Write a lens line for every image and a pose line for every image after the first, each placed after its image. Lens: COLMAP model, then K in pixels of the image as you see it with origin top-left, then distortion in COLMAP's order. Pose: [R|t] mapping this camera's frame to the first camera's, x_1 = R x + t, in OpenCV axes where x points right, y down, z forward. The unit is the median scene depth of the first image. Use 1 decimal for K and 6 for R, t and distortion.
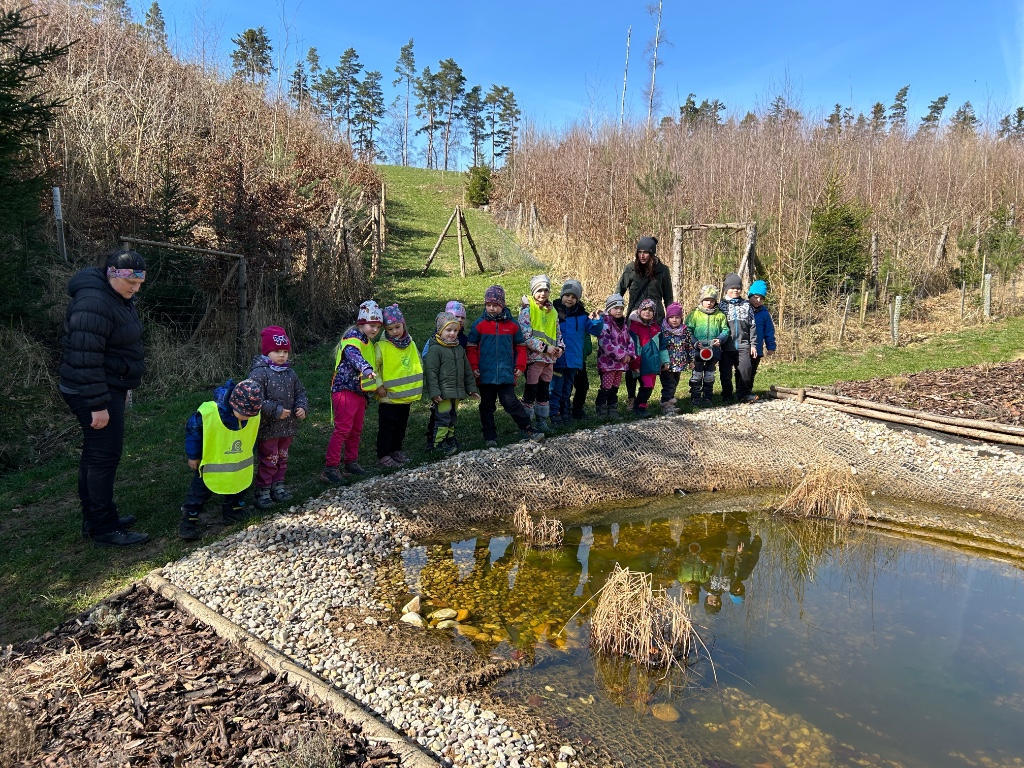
lens RADIAL K [[728.8, 0, 510.9], [0, 728.8, 384.5], [0, 0, 1]] dist [0.032000, -0.040532]
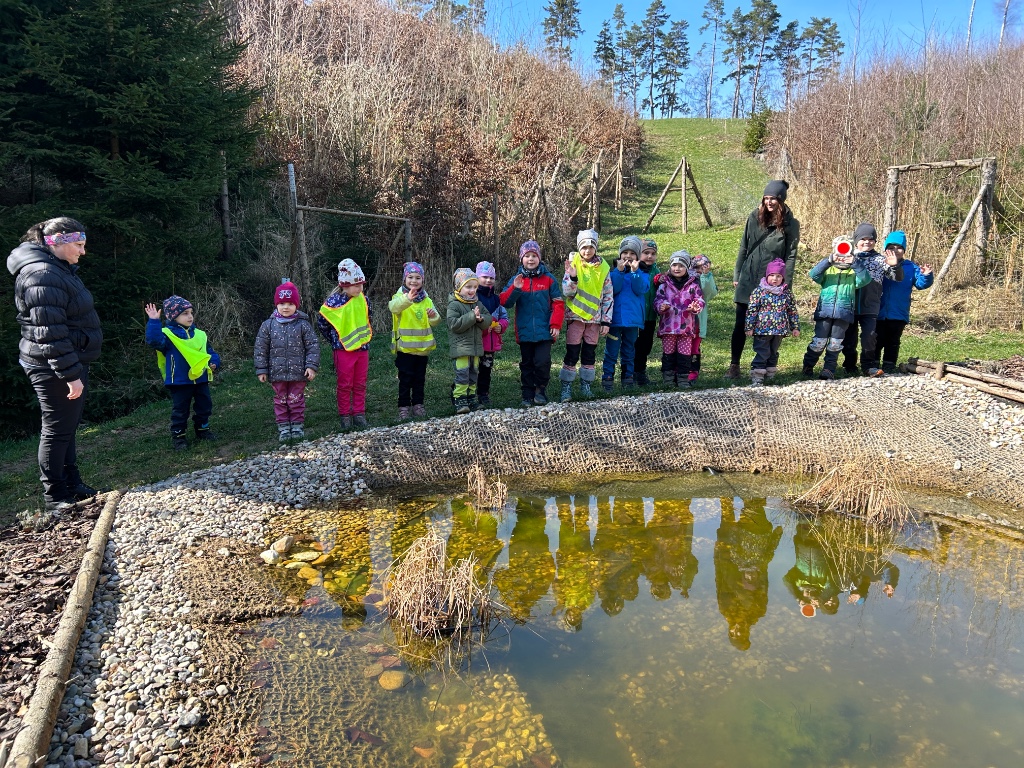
lens RADIAL K [[728.8, 0, 510.9], [0, 728.8, 384.5], [0, 0, 1]] dist [0.032000, -0.040532]
pose [[0.930245, 0.052413, -0.363175, 0.253083], [-0.031953, 0.997557, 0.062119, -0.005362], [0.365544, -0.046181, 0.929648, 0.058696]]
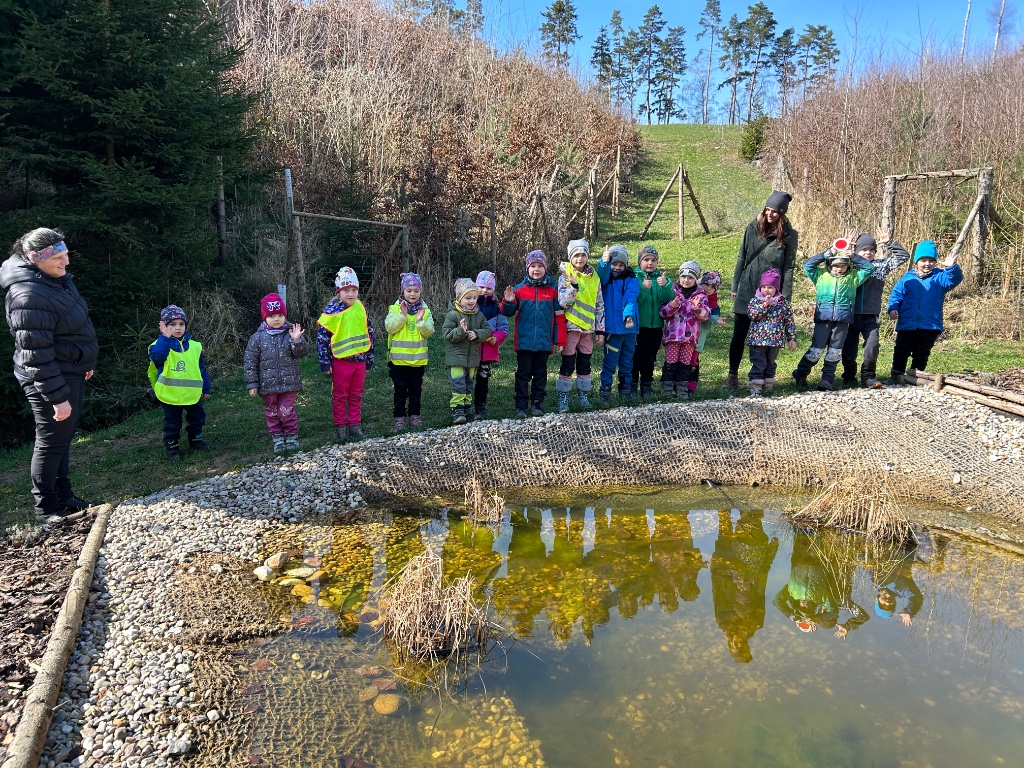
lens RADIAL K [[728.8, 0, 510.9], [0, 728.8, 384.5], [0, 0, 1]] dist [0.032000, -0.040532]
pose [[0.931989, 0.054801, -0.358321, 0.249498], [-0.036988, 0.997724, 0.056384, -0.011695], [0.360595, -0.039296, 0.931894, 0.063490]]
